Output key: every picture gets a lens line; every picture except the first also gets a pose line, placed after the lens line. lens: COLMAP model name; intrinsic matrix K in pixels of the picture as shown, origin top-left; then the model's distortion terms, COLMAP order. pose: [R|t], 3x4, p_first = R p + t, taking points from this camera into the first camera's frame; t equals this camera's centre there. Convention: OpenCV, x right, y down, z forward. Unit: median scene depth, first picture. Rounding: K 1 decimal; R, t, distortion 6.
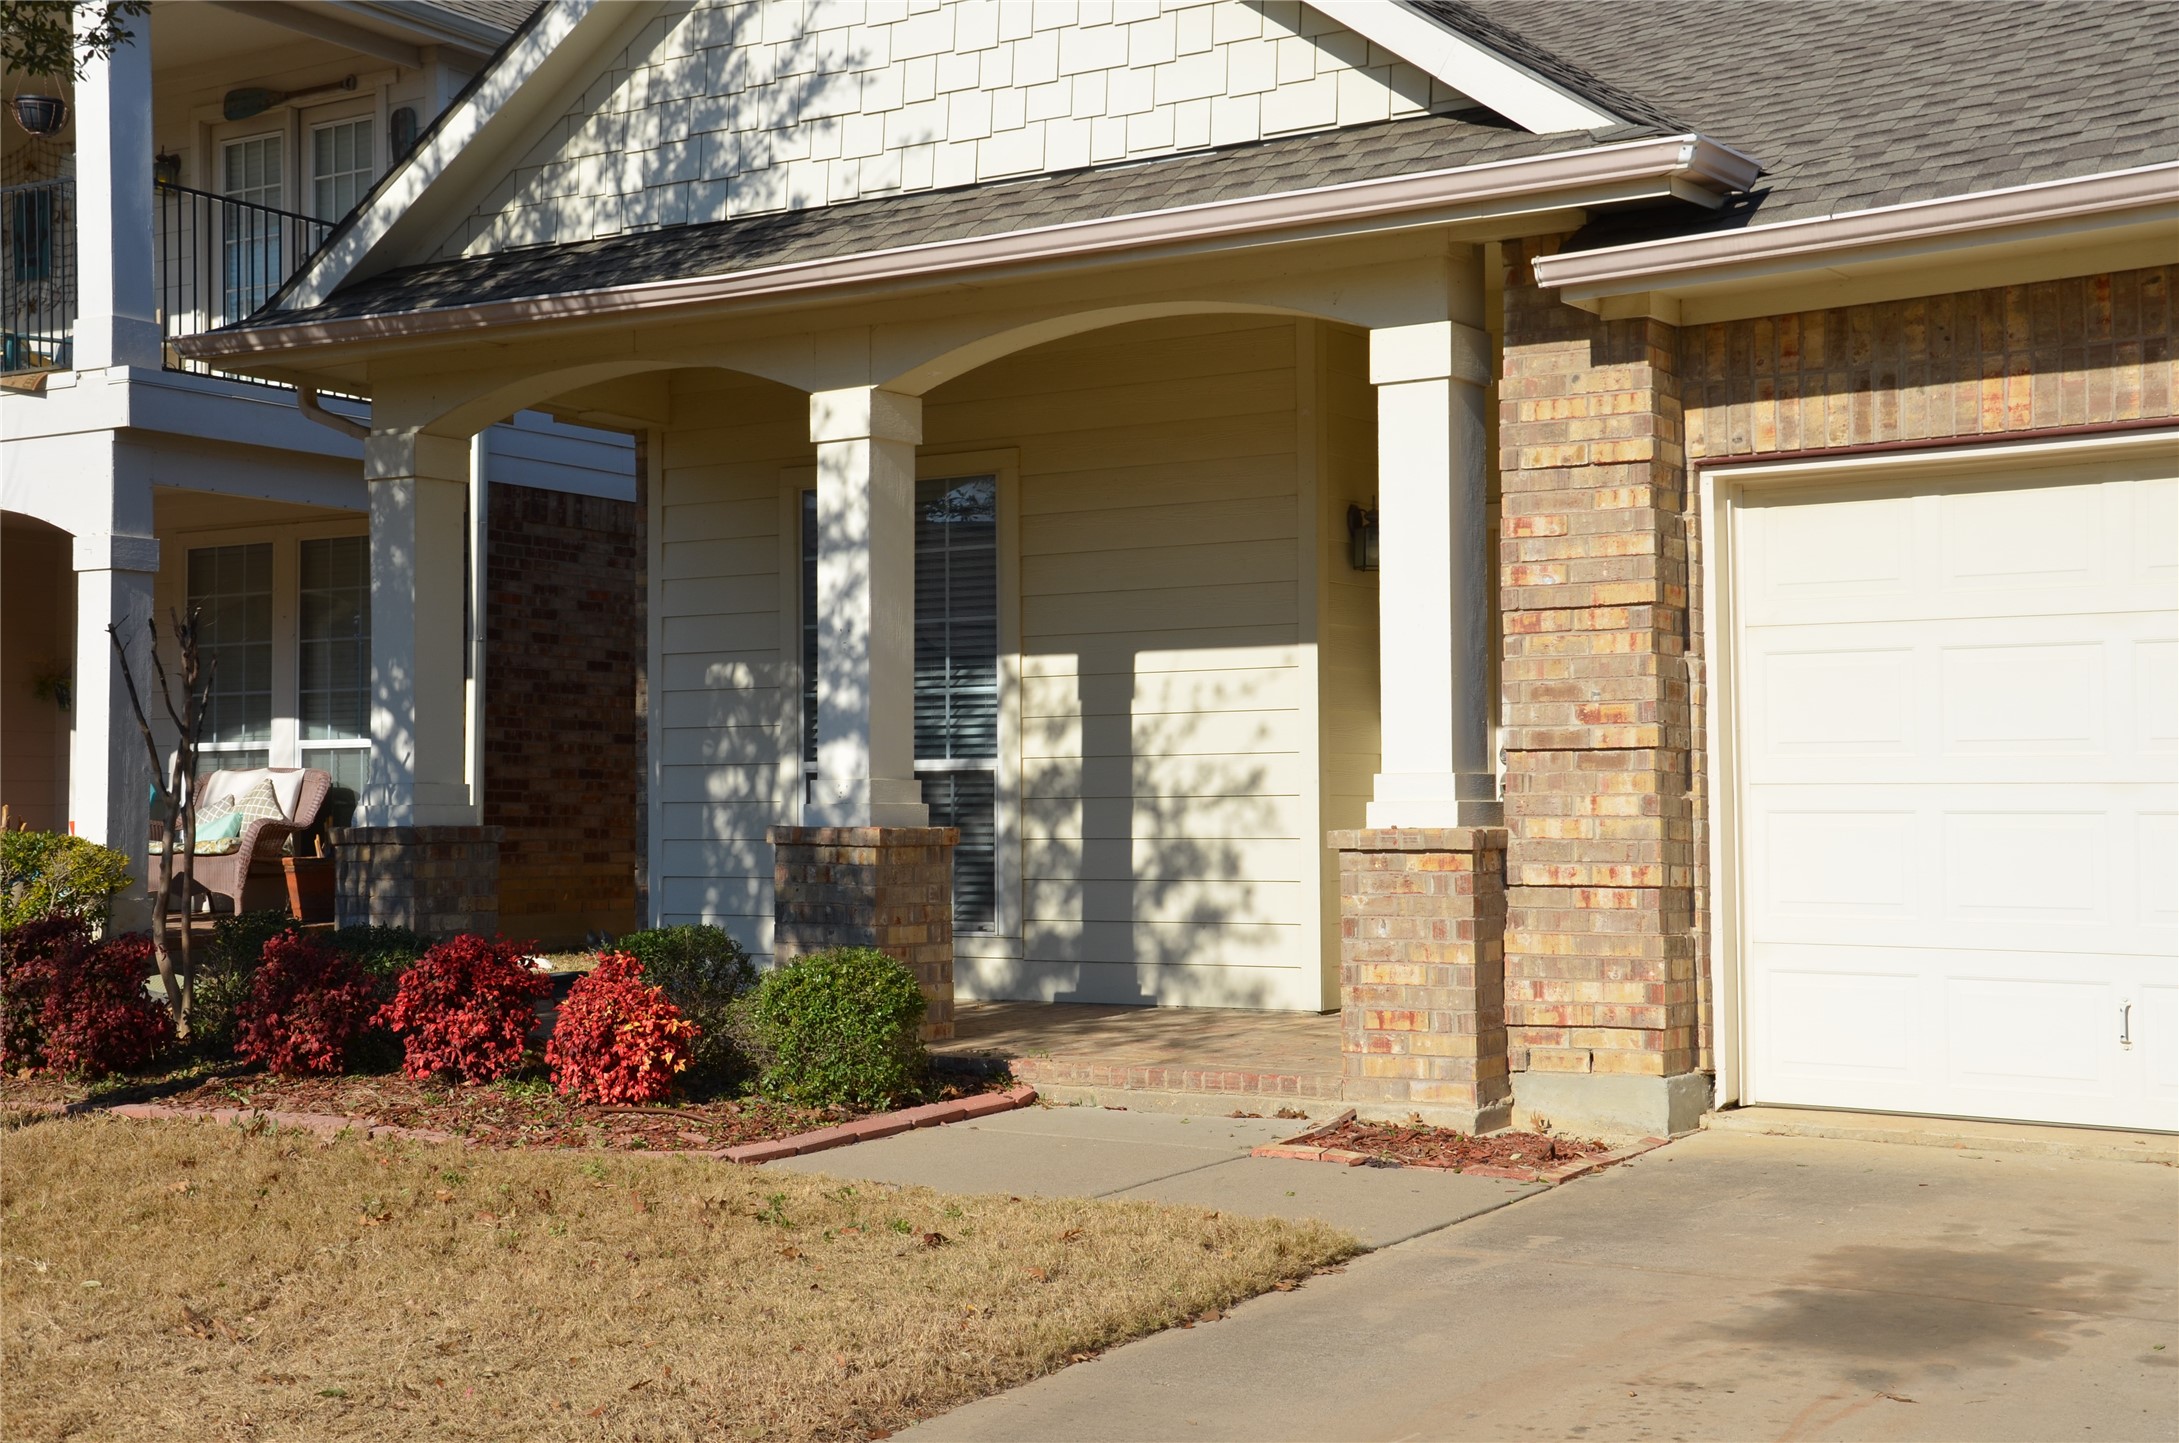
lens RADIAL K [[2798.1, 0, 1086.7], [0, 2798.1, 711.9], [0, 0, 1]] dist [0.046709, 0.444955]
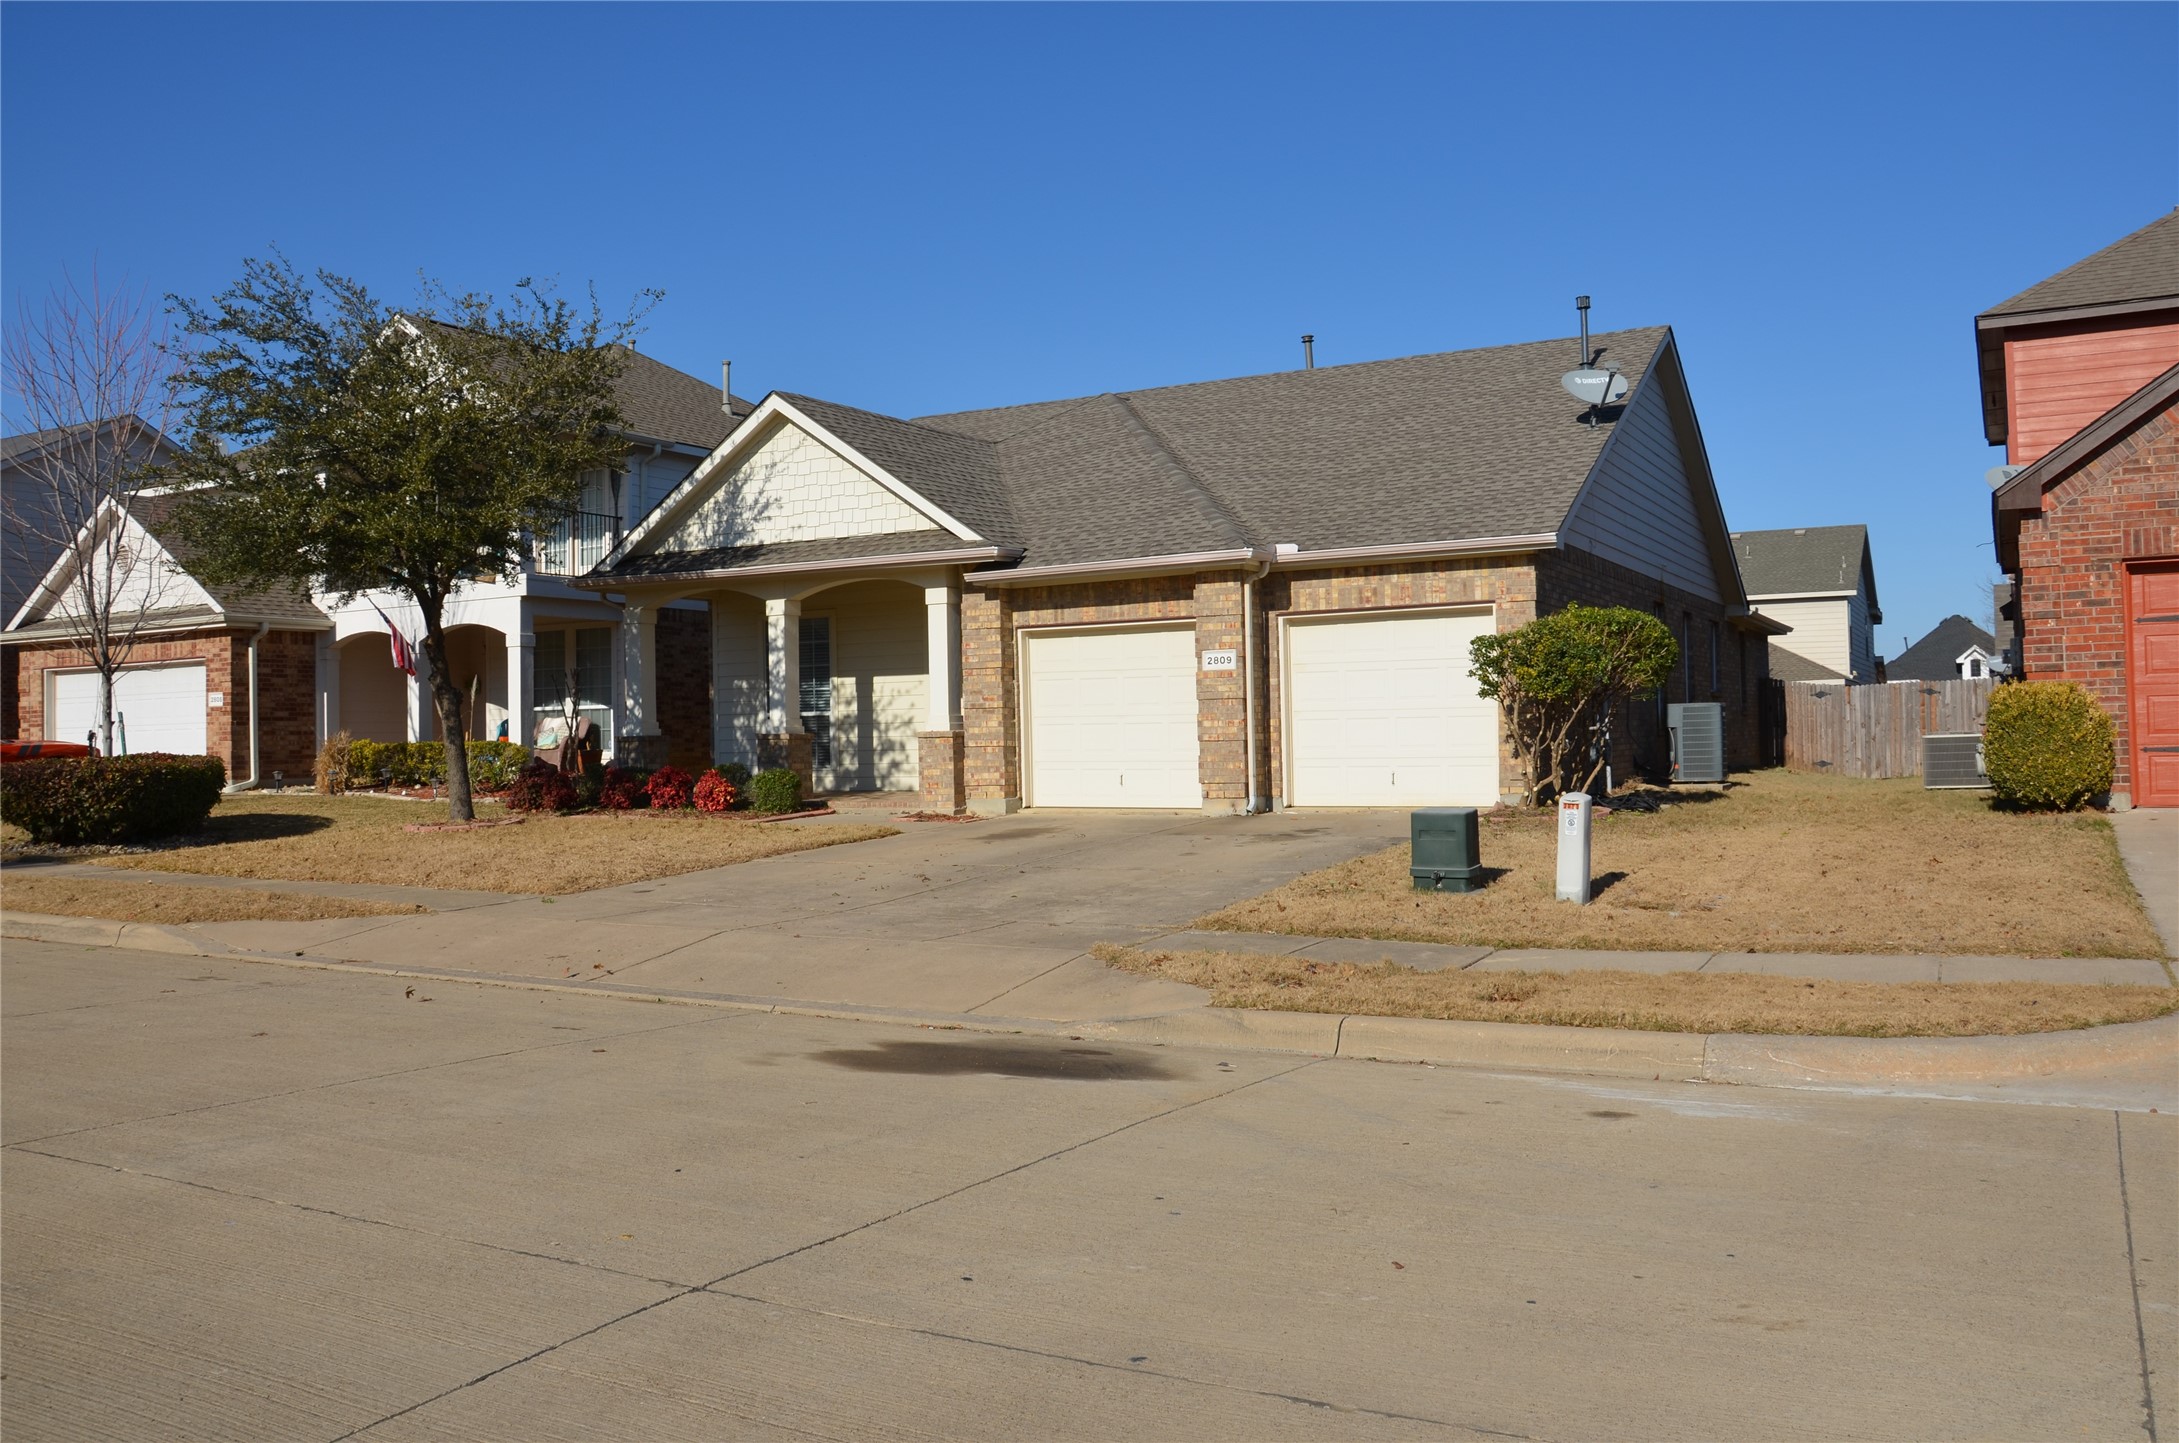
lens RADIAL K [[1702.8, 0, 1100.0], [0, 1702.8, 710.4], [0, 0, 1]] dist [-0.160939, 0.127330]
pose [[0.996034, -0.013509, 0.087943, 0.115402], [0.011496, 0.999661, 0.023359, -0.028351], [-0.088229, -0.022255, 0.995852, -1.010228]]
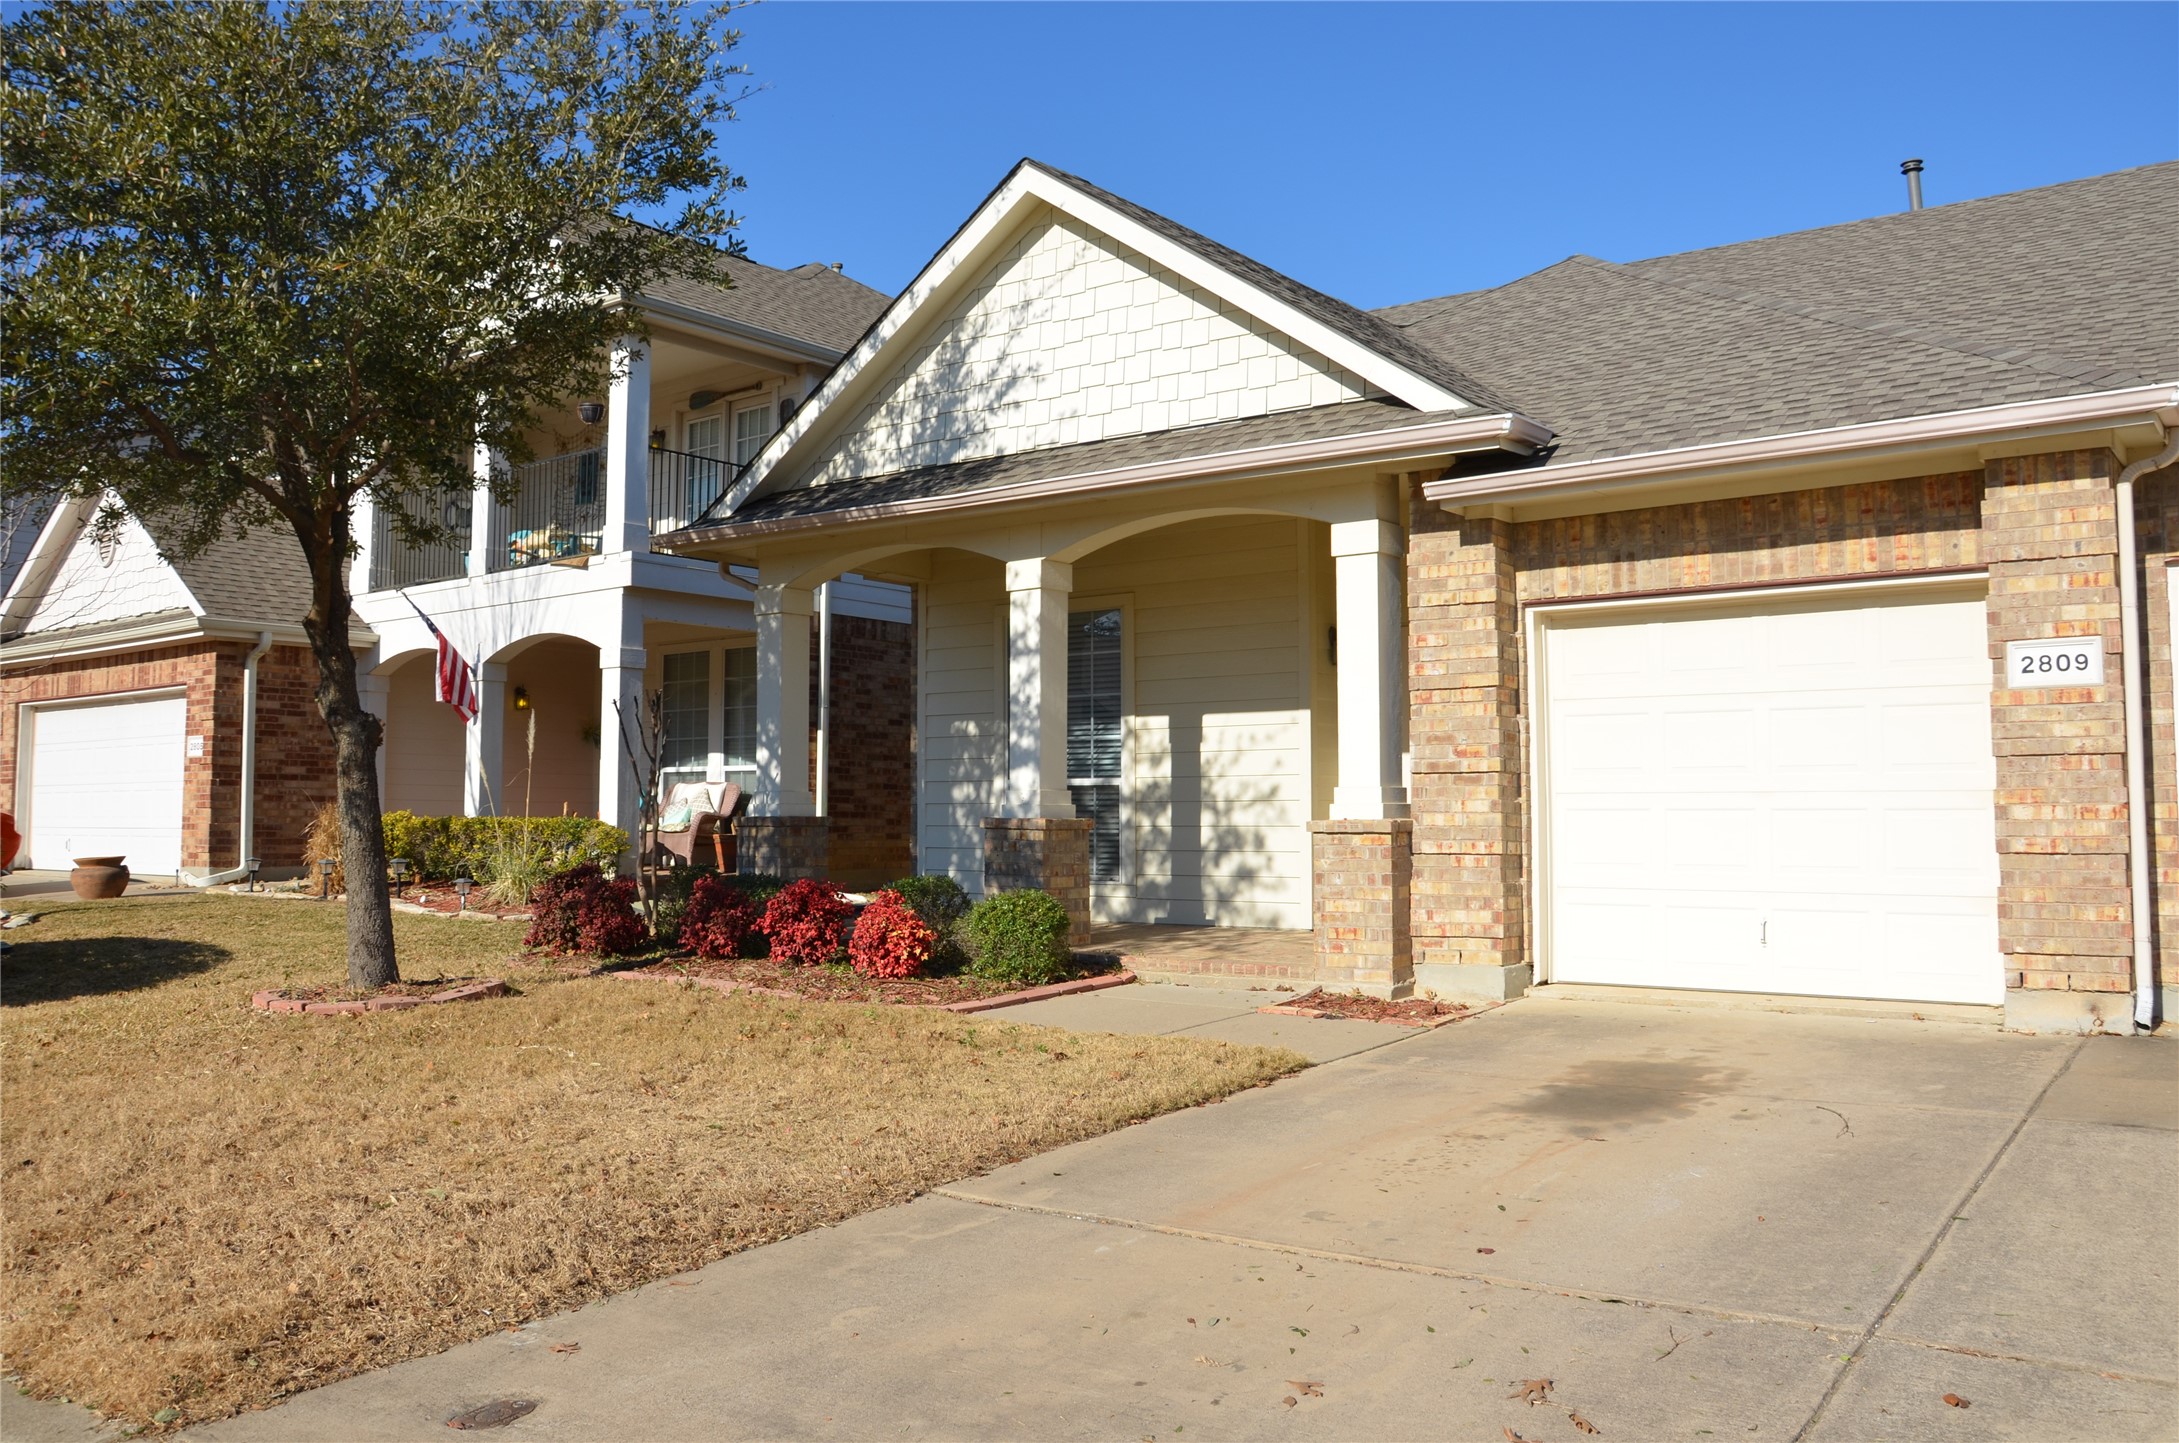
lens RADIAL K [[1720.8, 0, 1094.9], [0, 1720.8, 722.6], [0, 0, 1]] dist [-0.161859, 0.145107]
pose [[0.997776, -0.000037, -0.066653, 0.024523], [-0.001005, 0.999878, -0.015612, -0.000471], [0.066646, 0.015644, 0.997654, -0.034142]]
